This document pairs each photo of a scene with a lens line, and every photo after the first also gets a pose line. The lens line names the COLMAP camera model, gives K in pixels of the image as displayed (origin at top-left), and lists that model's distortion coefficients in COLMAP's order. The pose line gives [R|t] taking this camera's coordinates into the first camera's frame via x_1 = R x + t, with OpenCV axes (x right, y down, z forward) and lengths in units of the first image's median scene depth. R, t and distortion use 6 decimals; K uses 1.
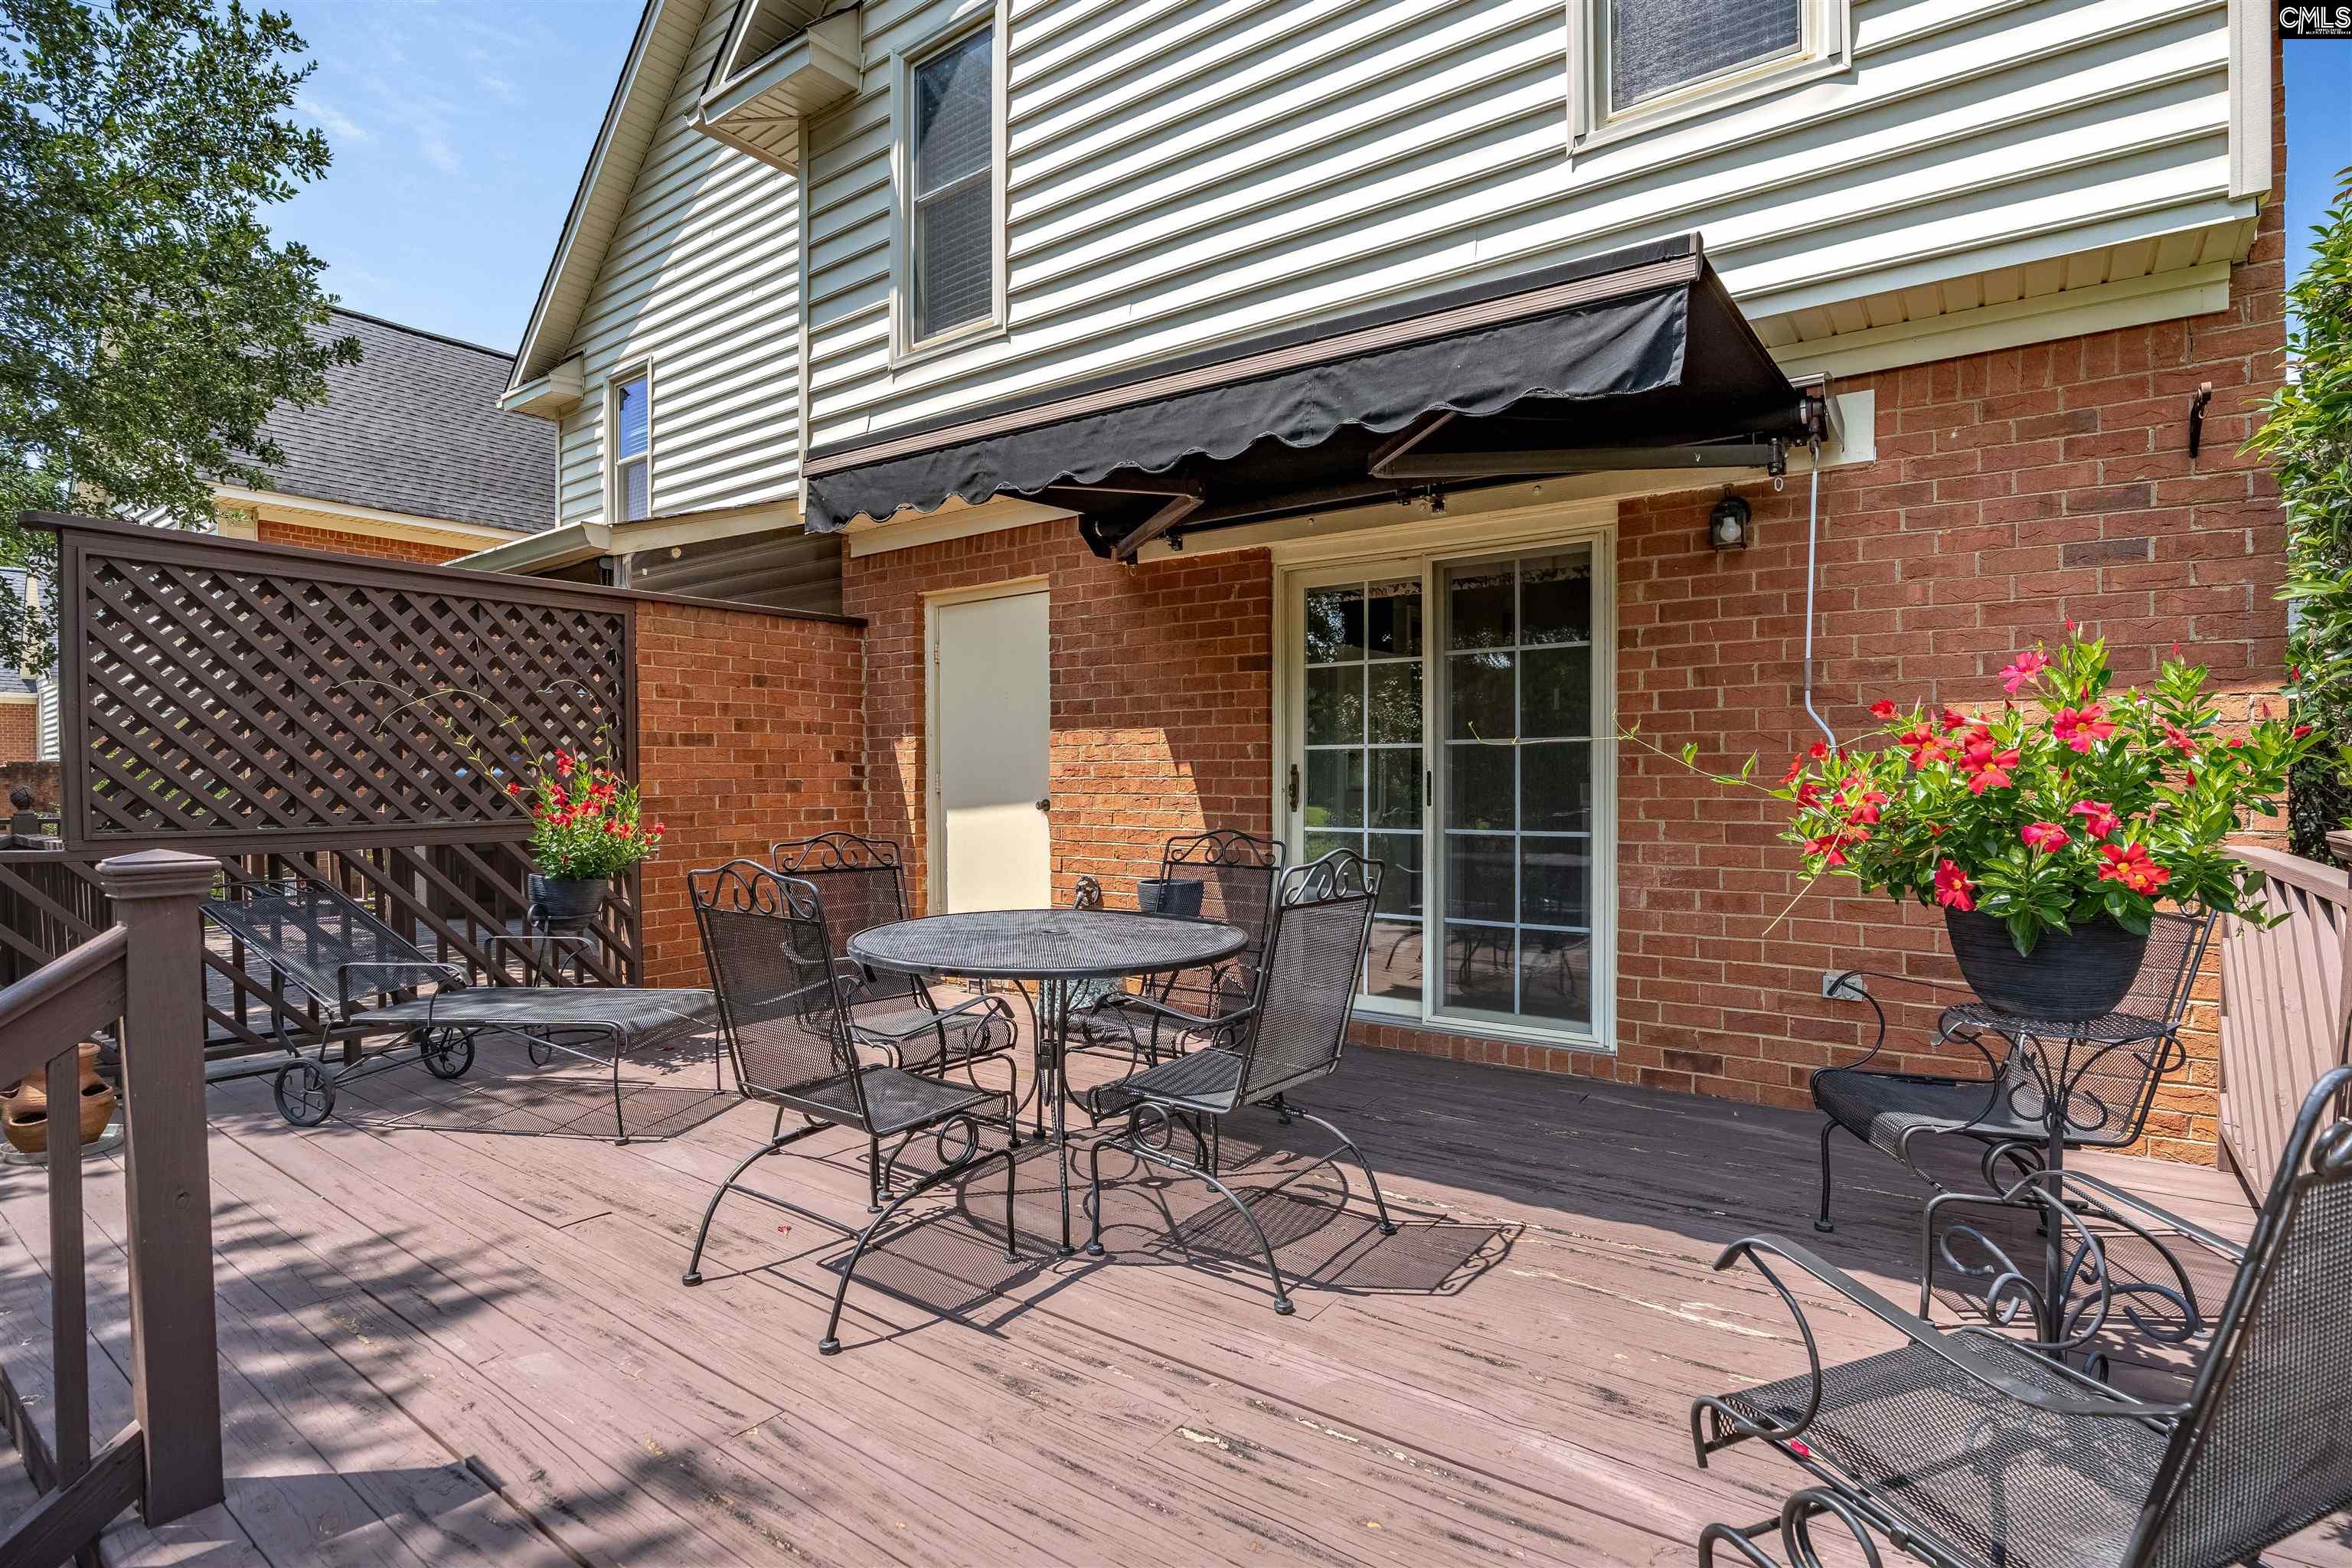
lens RADIAL K [[1123.8, 0, 1184.7], [0, 1123.8, 790.4], [0, 0, 1]] dist [-0.019255, 0.001507]
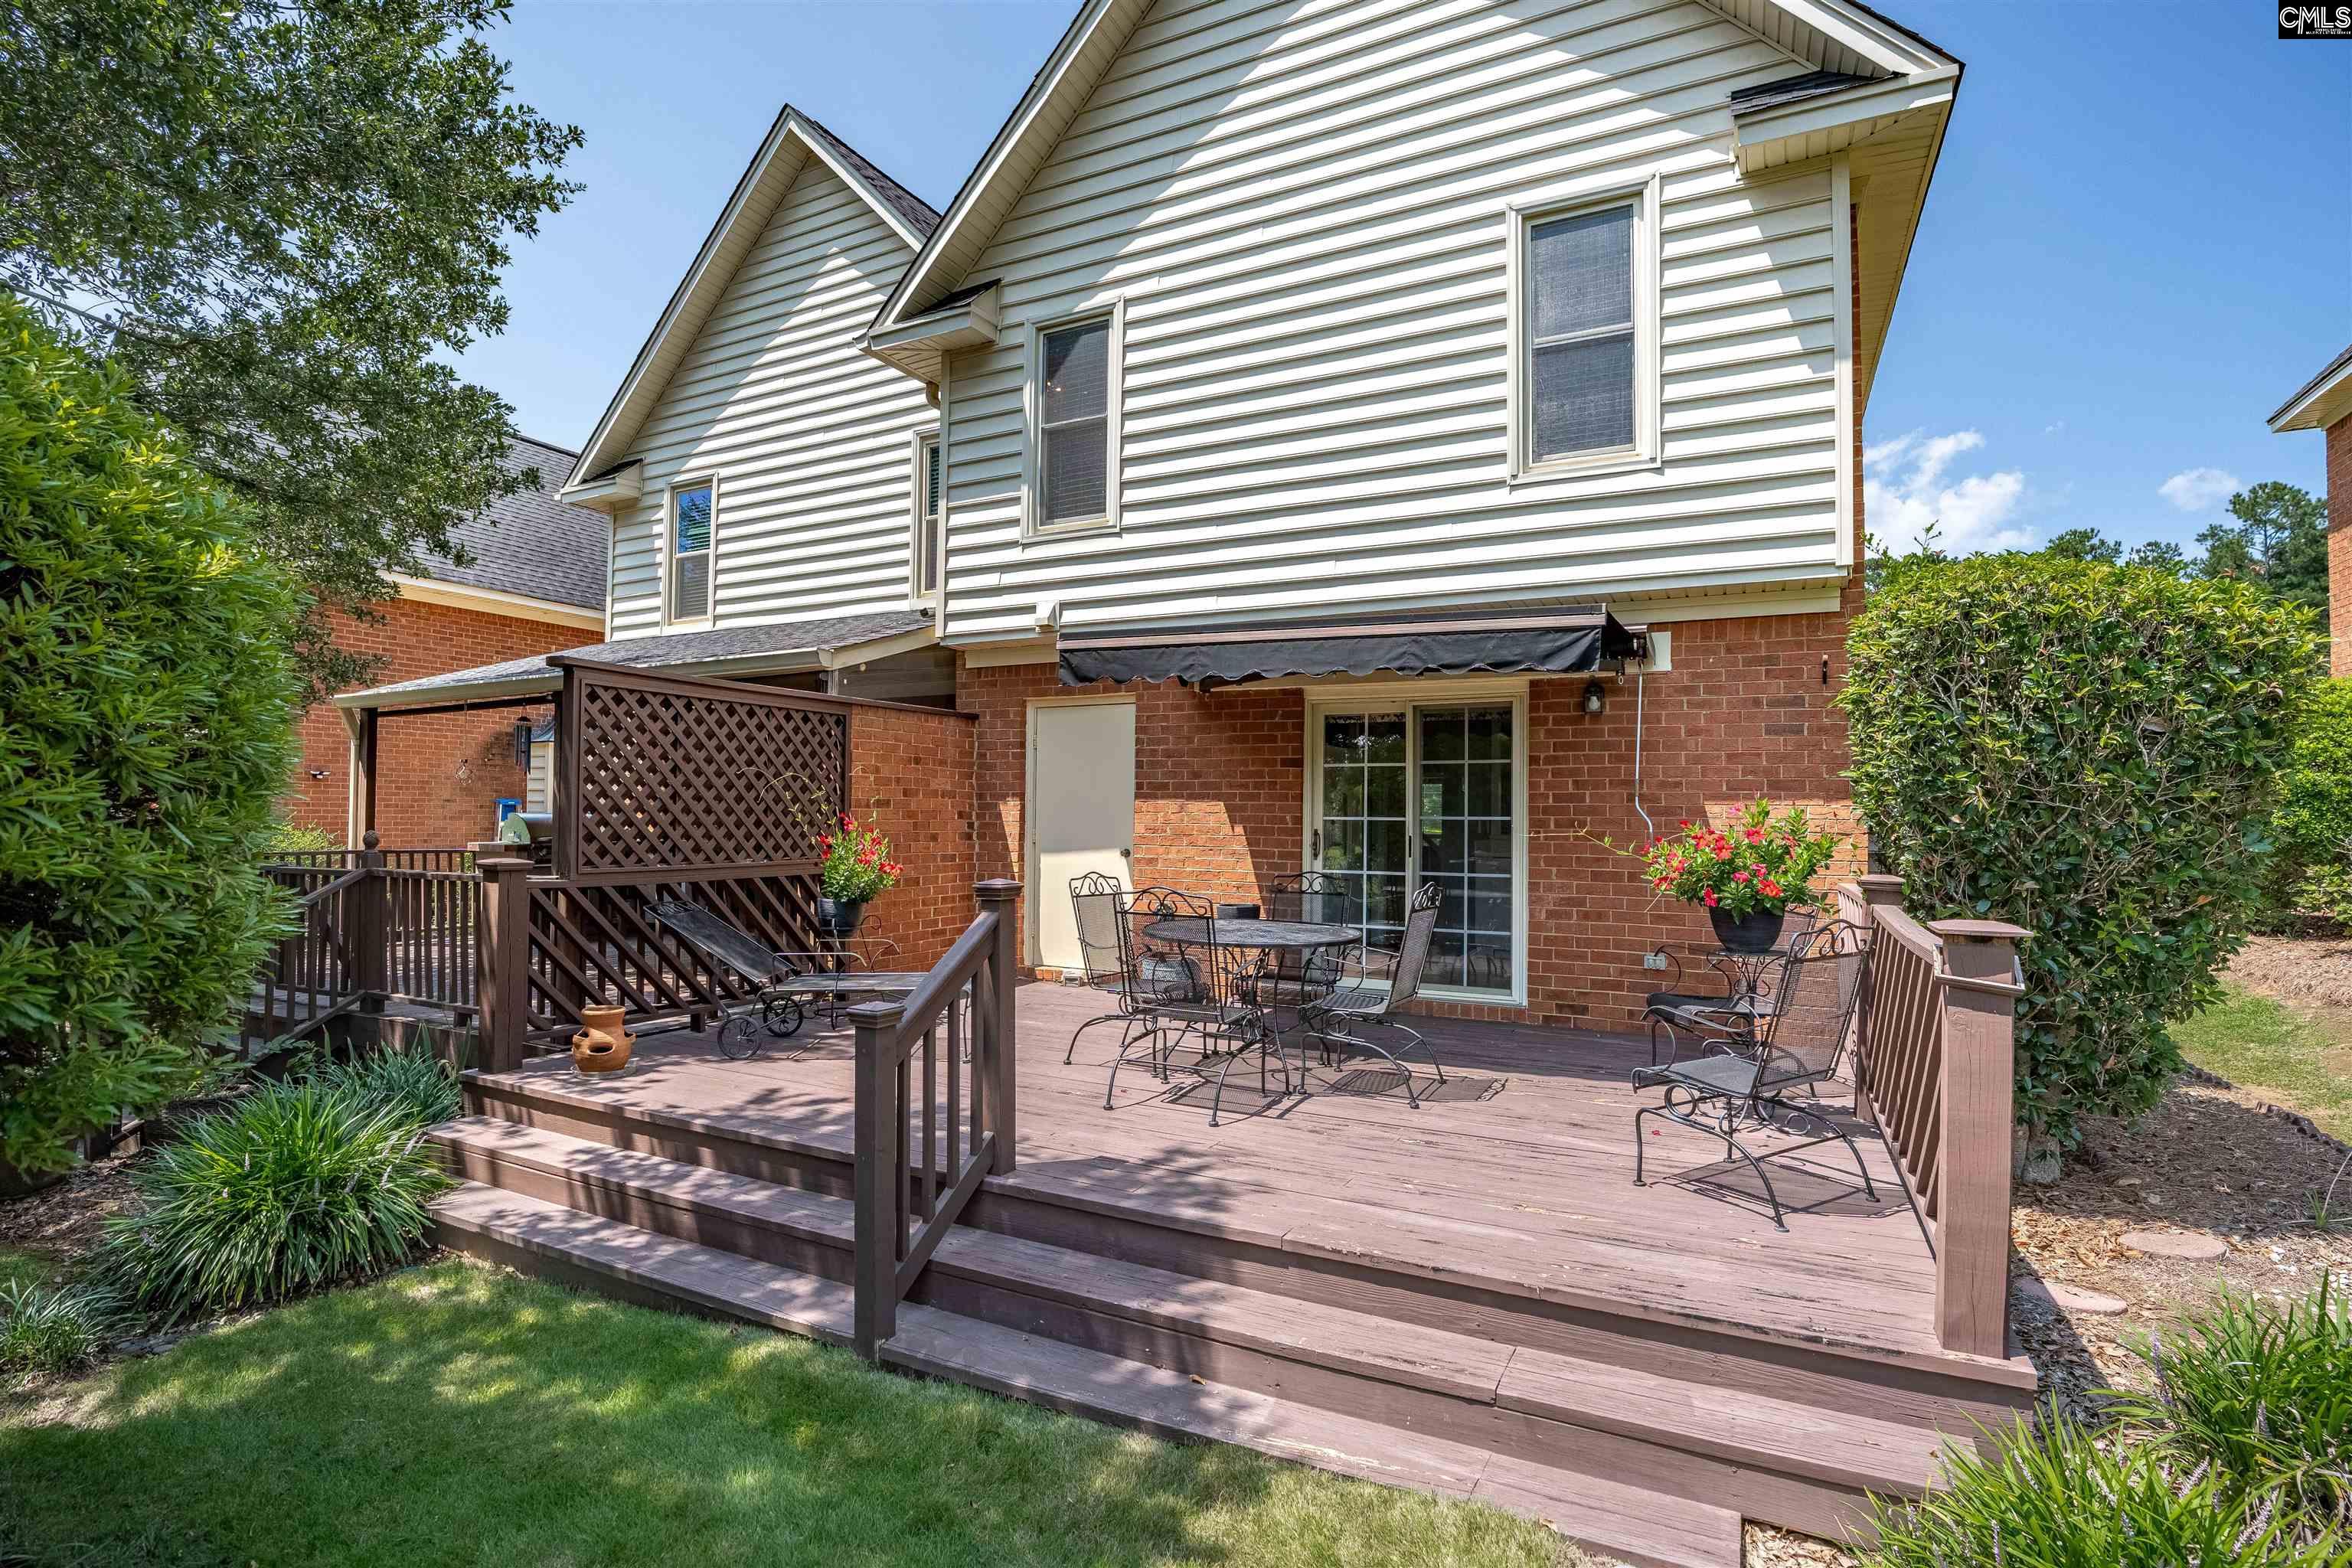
lens RADIAL K [[1112.5, 0, 1173.2], [0, 1112.5, 792.5], [0, 0, 1]] dist [-0.029463, 0.013522]
pose [[0.988358, 0.017856, 0.151098, -0.325667], [-0.012644, 0.999294, -0.035380, -0.016871], [-0.151623, 0.033058, 0.987885, -0.470132]]
